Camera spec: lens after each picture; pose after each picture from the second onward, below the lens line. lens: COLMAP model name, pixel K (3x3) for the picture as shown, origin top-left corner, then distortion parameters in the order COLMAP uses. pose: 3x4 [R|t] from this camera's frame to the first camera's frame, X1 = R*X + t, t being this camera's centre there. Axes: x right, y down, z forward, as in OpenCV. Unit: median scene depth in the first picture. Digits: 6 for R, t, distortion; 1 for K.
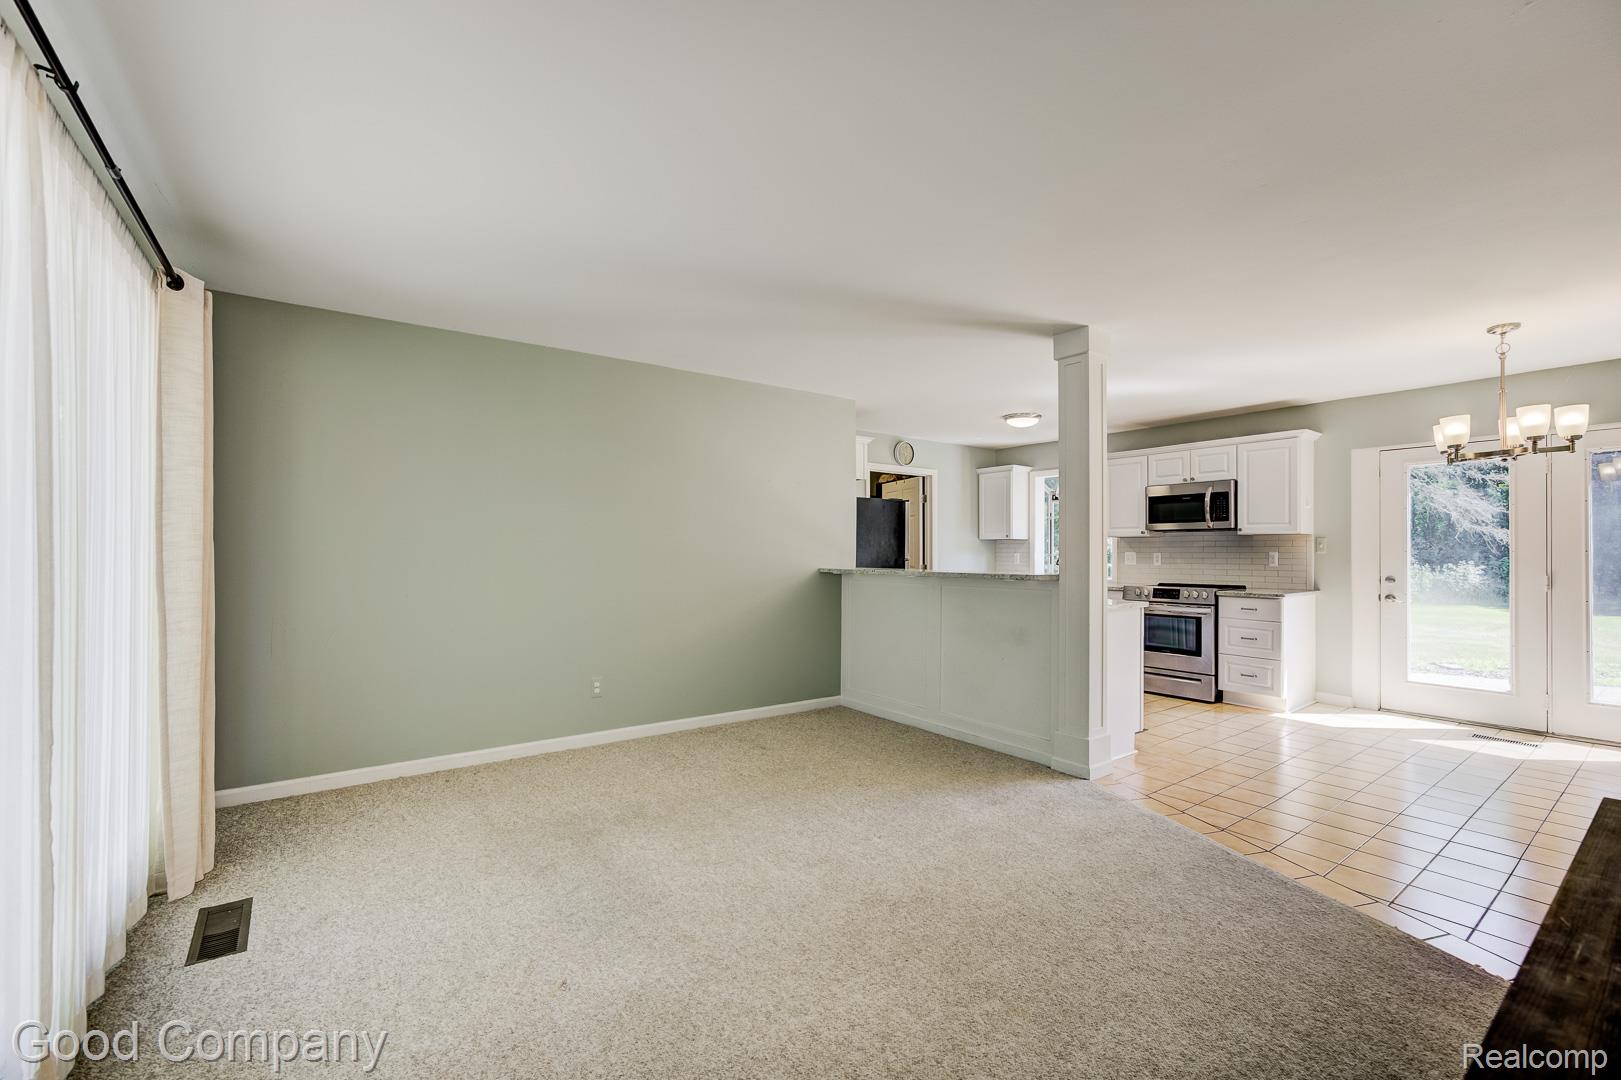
lens RADIAL K [[678.6, 0, 816.5], [0, 678.6, 551.2], [0, 0, 1]] dist [-0.007456, 0.004746]
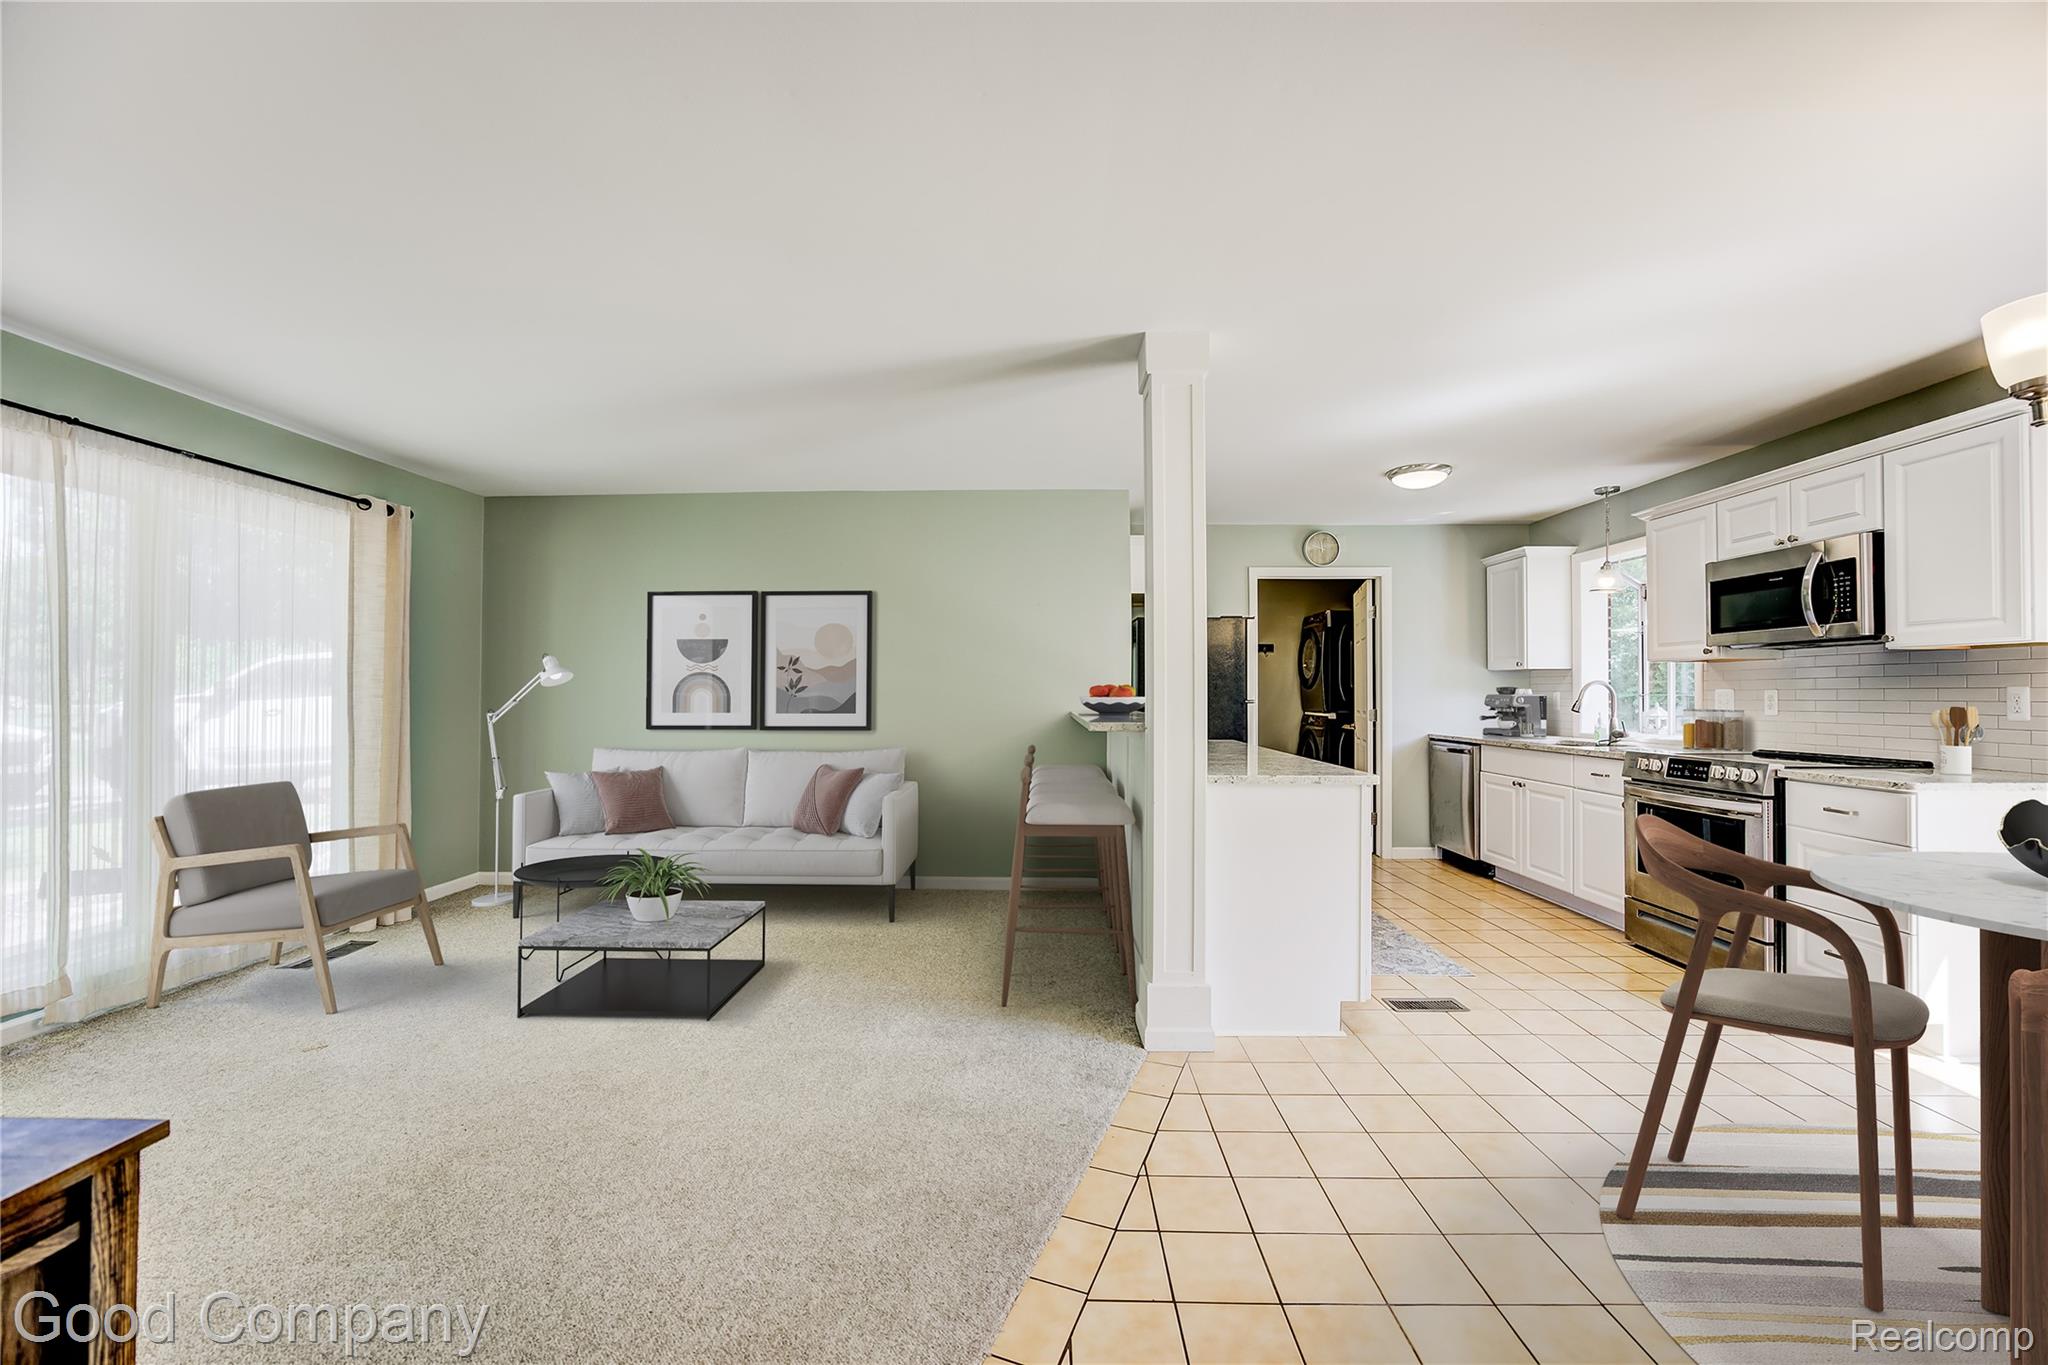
lens RADIAL K [[802.0, 0, 1022.4], [0, 802.0, 688.1], [0, 0, 1]] dist [-0.019012, 0.004041]
pose [[0.787647, -0.006296, -0.616095, 0.509470], [0.002933, 0.999975, -0.006469, 0.003531], [0.616120, 0.003288, 0.787645, 0.223071]]
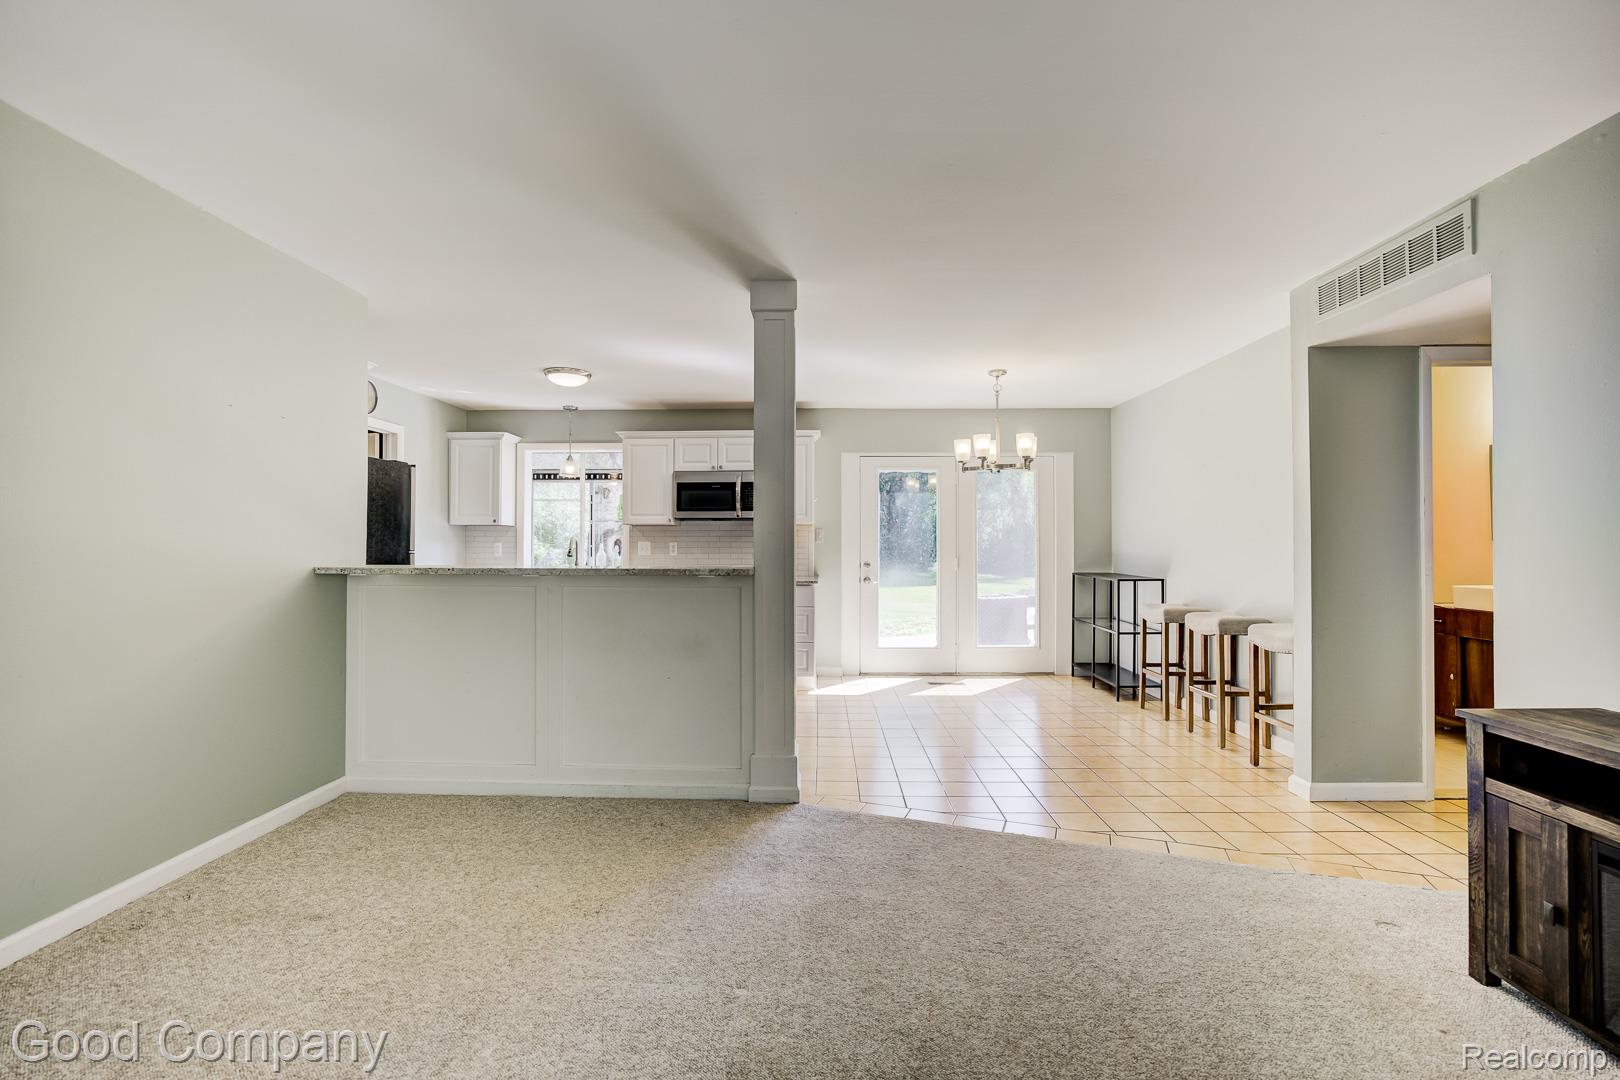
lens RADIAL K [[719.8, 0, 804.8], [0, 719.8, 536.4], [0, 0, 1]] dist [-0.020140, 0.006535]
pose [[0.618440, 0.007695, 0.785794, -0.208973], [-0.002414, 0.999966, -0.007893, 0.002384], [-0.785828, 0.002984, 0.618438, 0.278397]]
